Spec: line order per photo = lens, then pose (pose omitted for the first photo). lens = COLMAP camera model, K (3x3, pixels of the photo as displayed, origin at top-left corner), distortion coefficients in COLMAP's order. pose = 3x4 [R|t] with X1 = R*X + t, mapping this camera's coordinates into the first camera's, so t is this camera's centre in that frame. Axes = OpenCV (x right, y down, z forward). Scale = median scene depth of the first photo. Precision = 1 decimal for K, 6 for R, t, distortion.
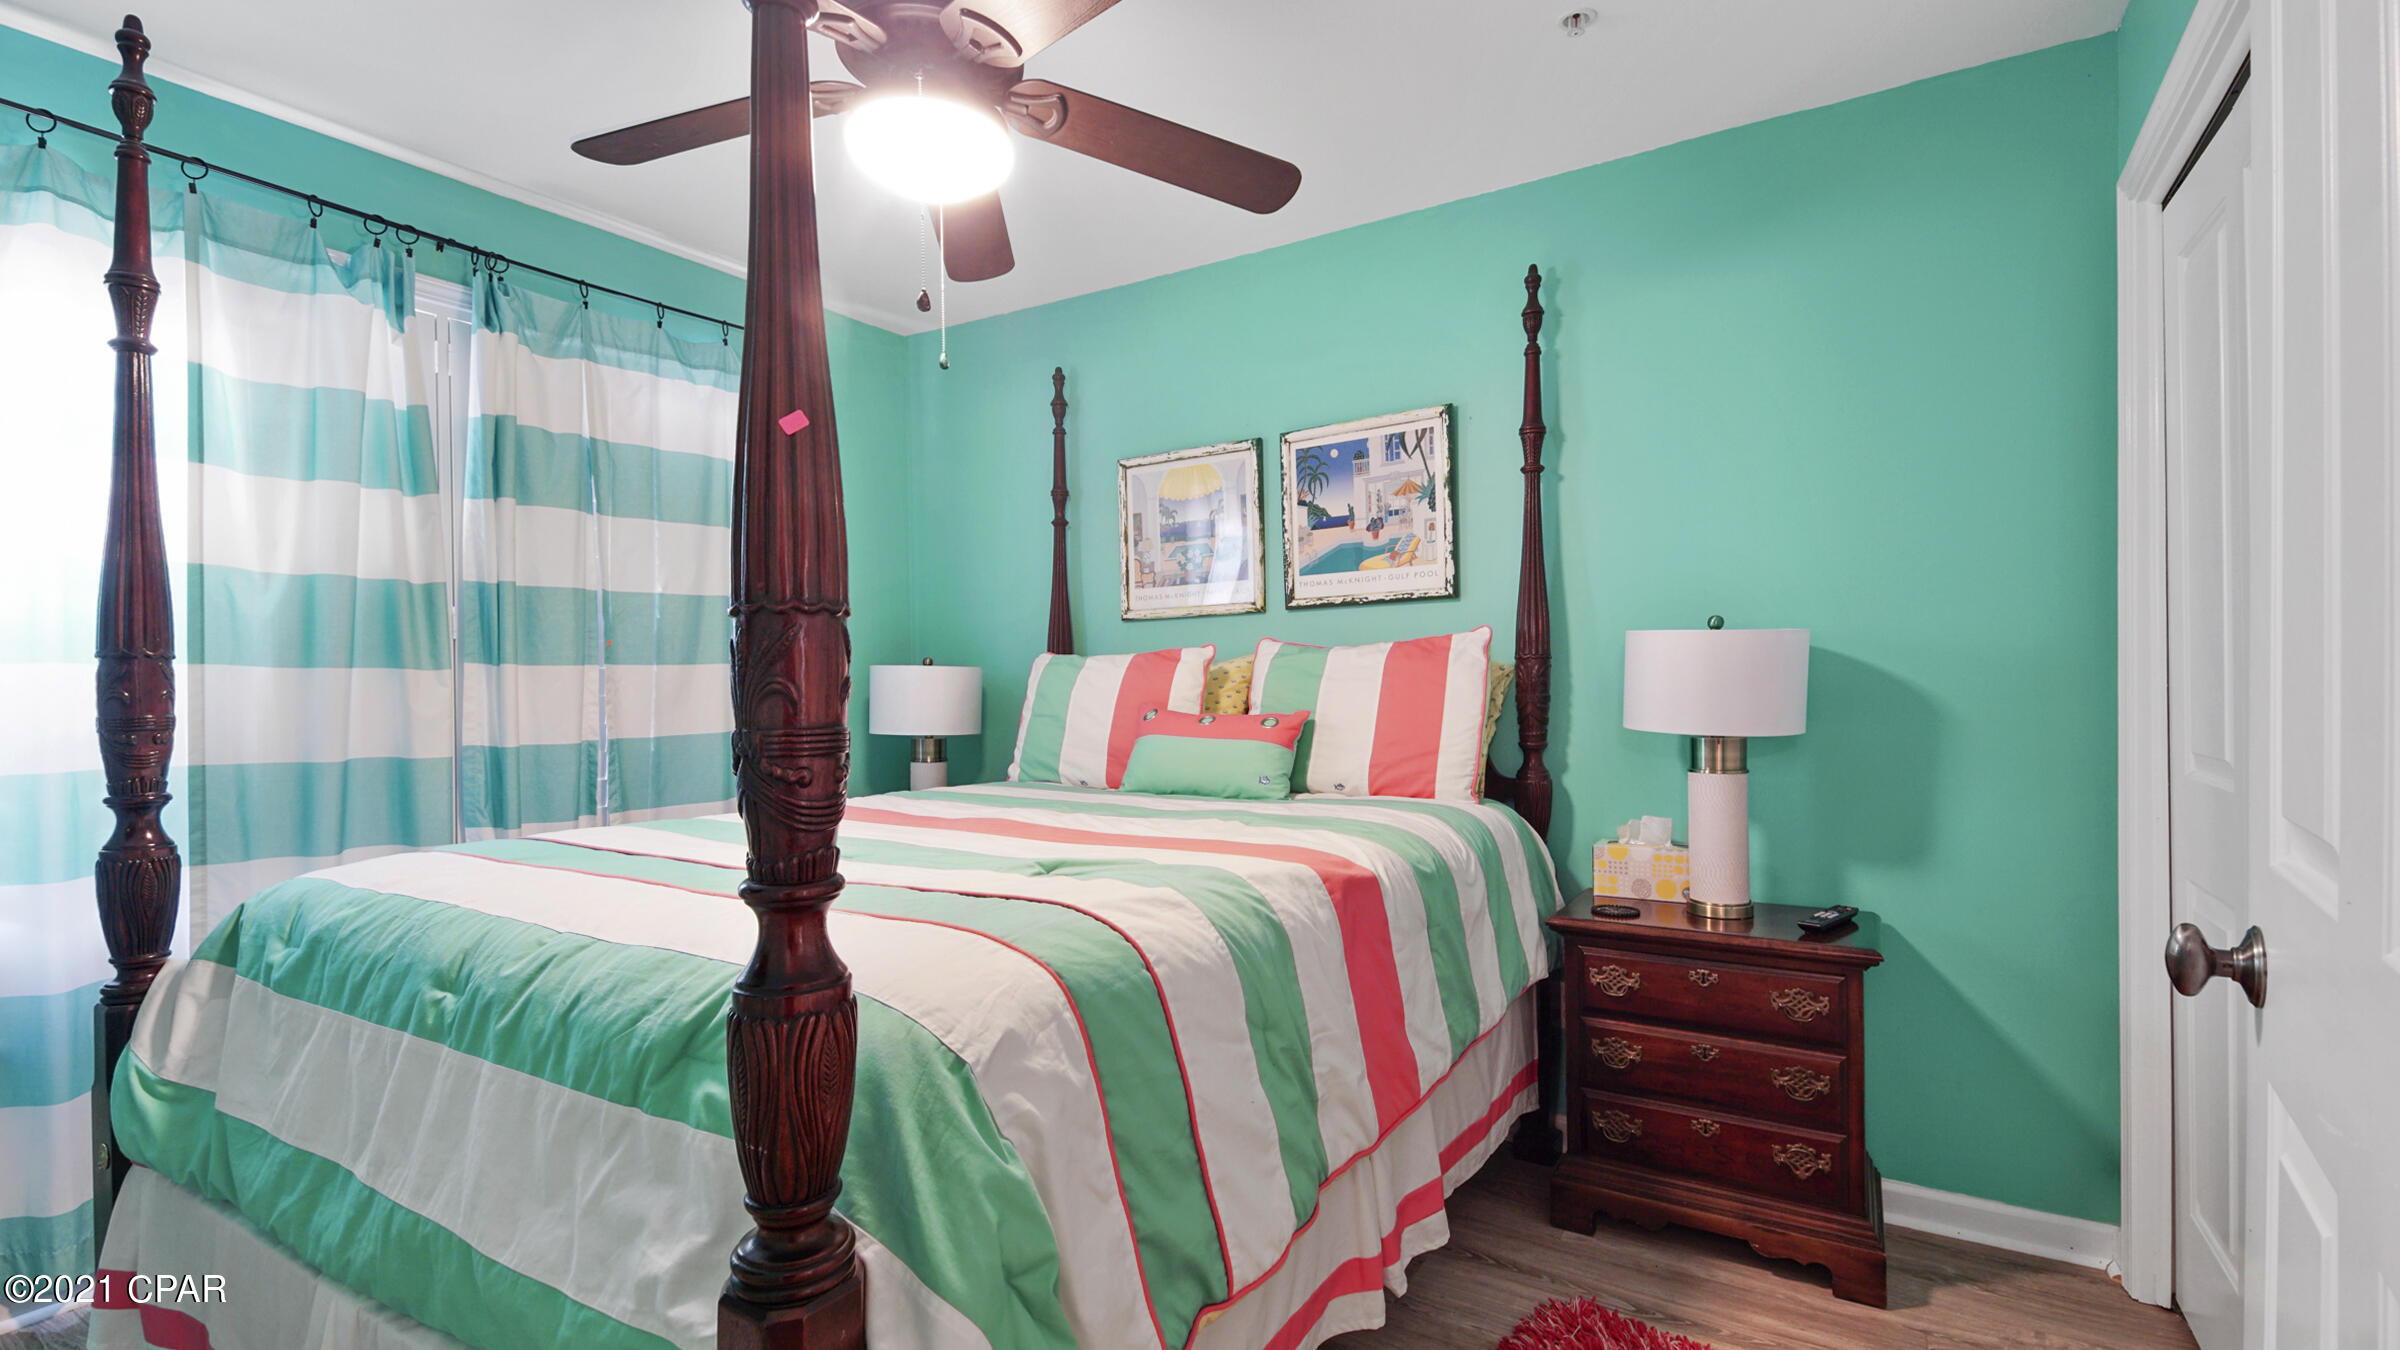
lens RADIAL K [[1083.4, 0, 1192.7], [0, 1083.4, 688.4], [0, 0, 1]] dist [0.044009, -0.028315]
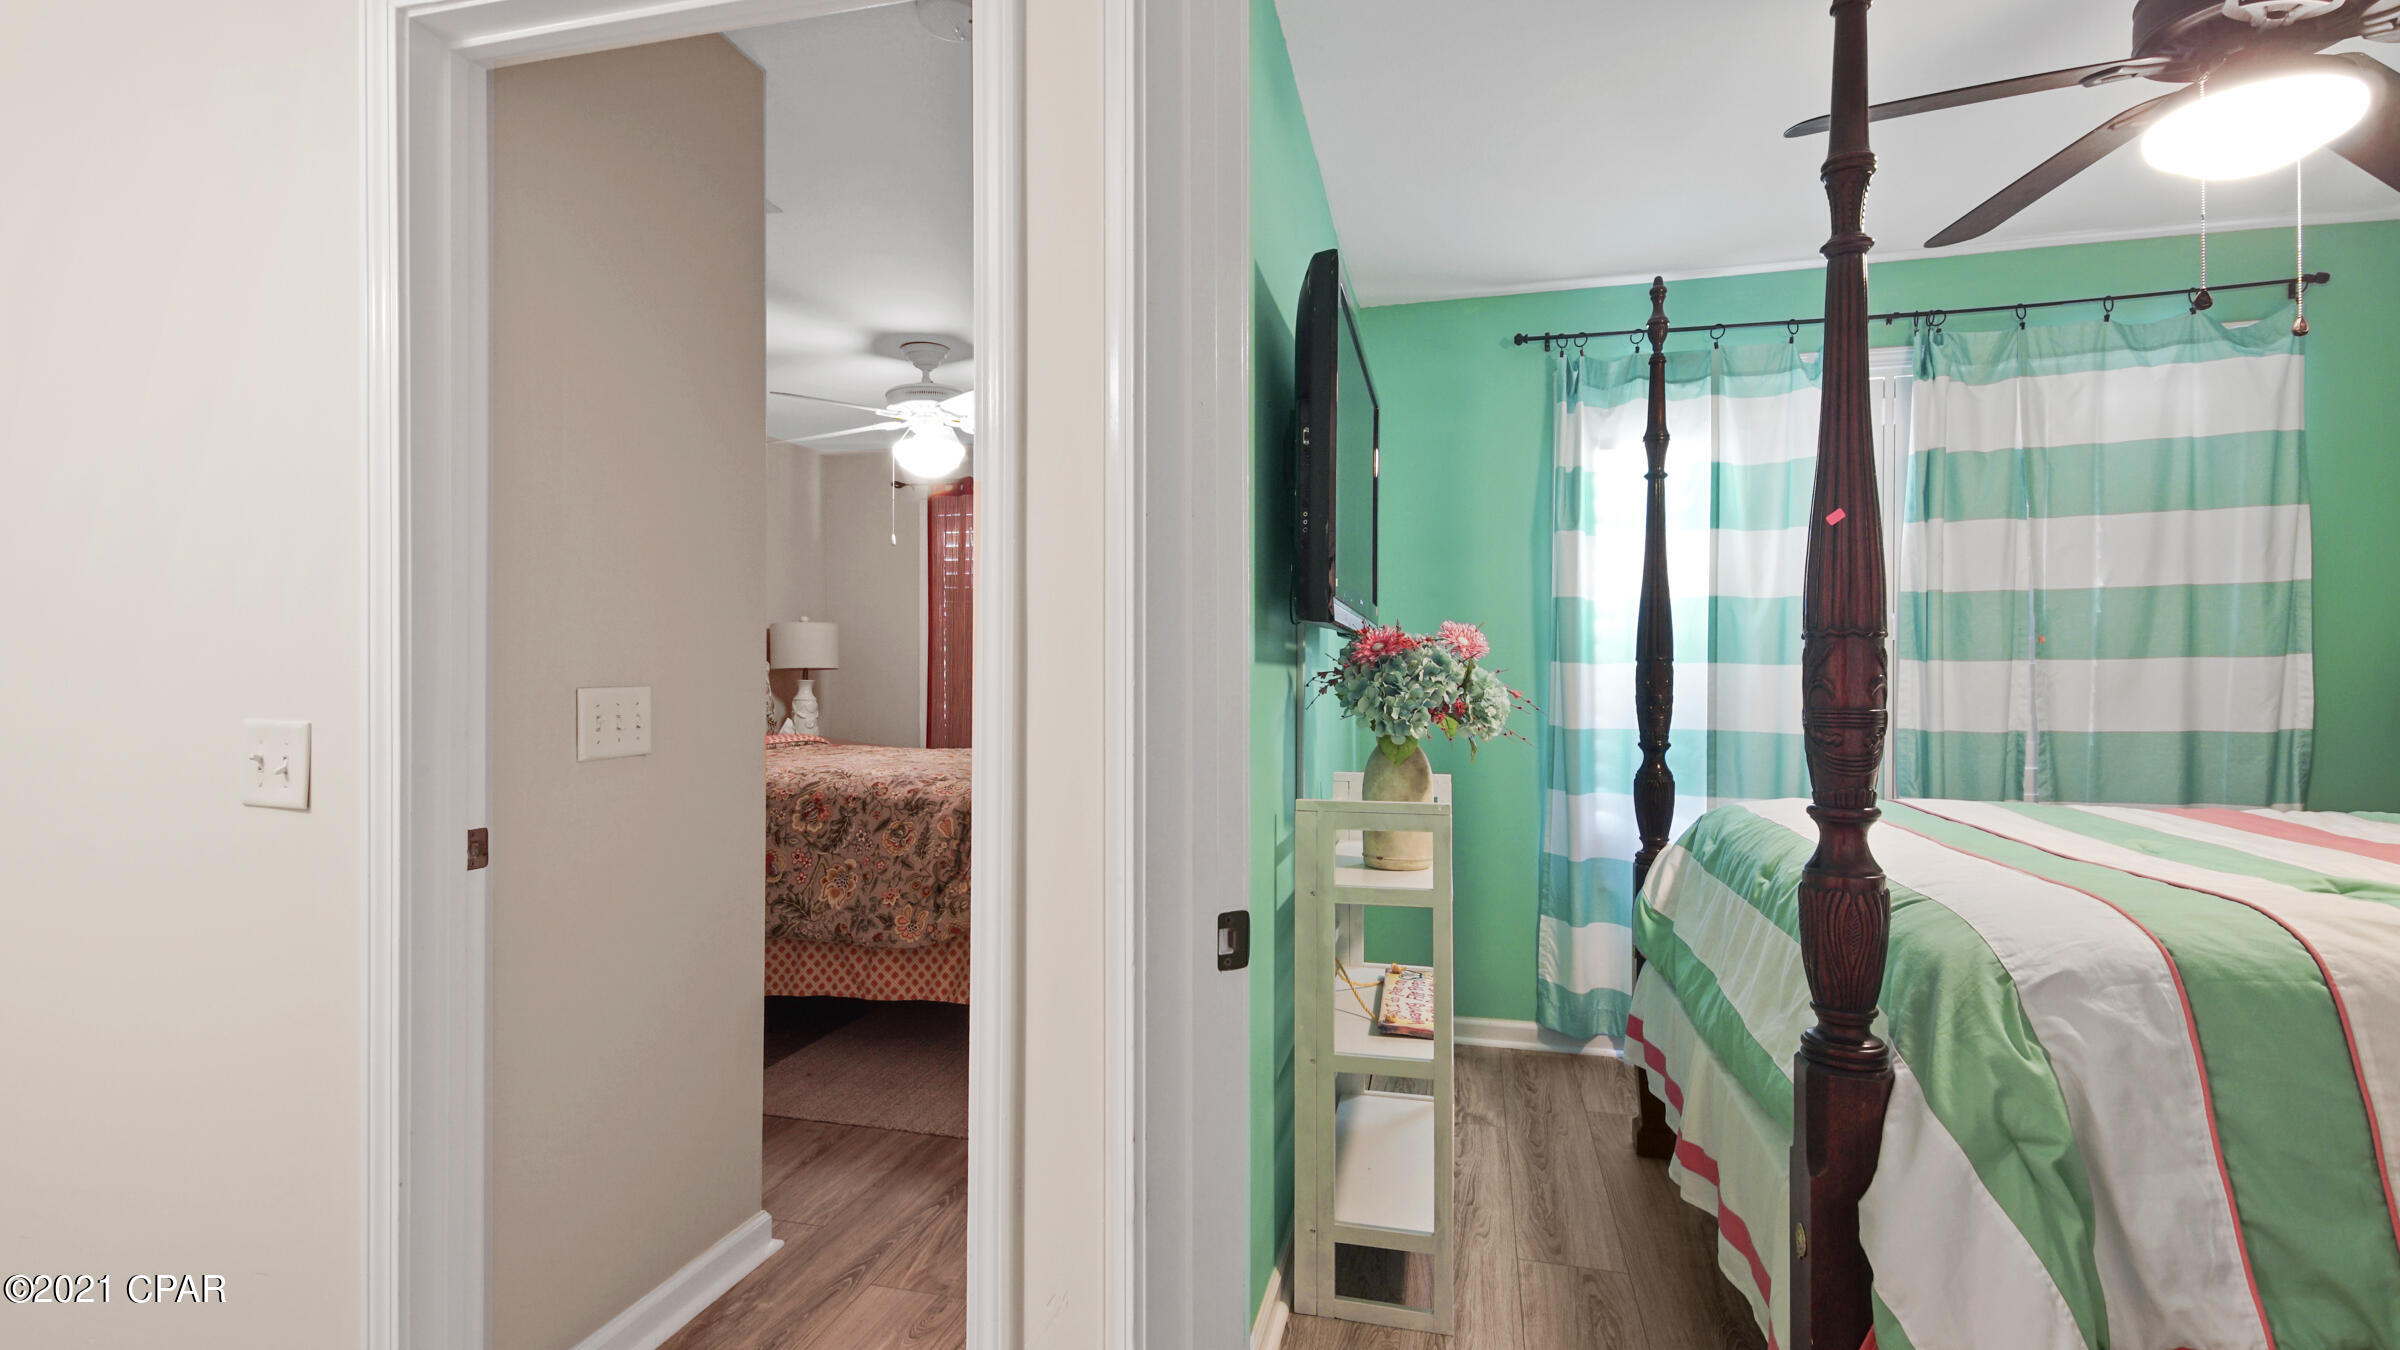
lens RADIAL K [[1083.4, 0, 1192.7], [0, 1083.4, 688.4], [0, 0, 1]] dist [0.044009, -0.028315]
pose [[0.303198, 0.018293, -0.952752, 0.285194], [-0.010264, 0.999820, 0.015930, -0.003295], [0.952872, 0.004949, 0.303331, -0.121785]]
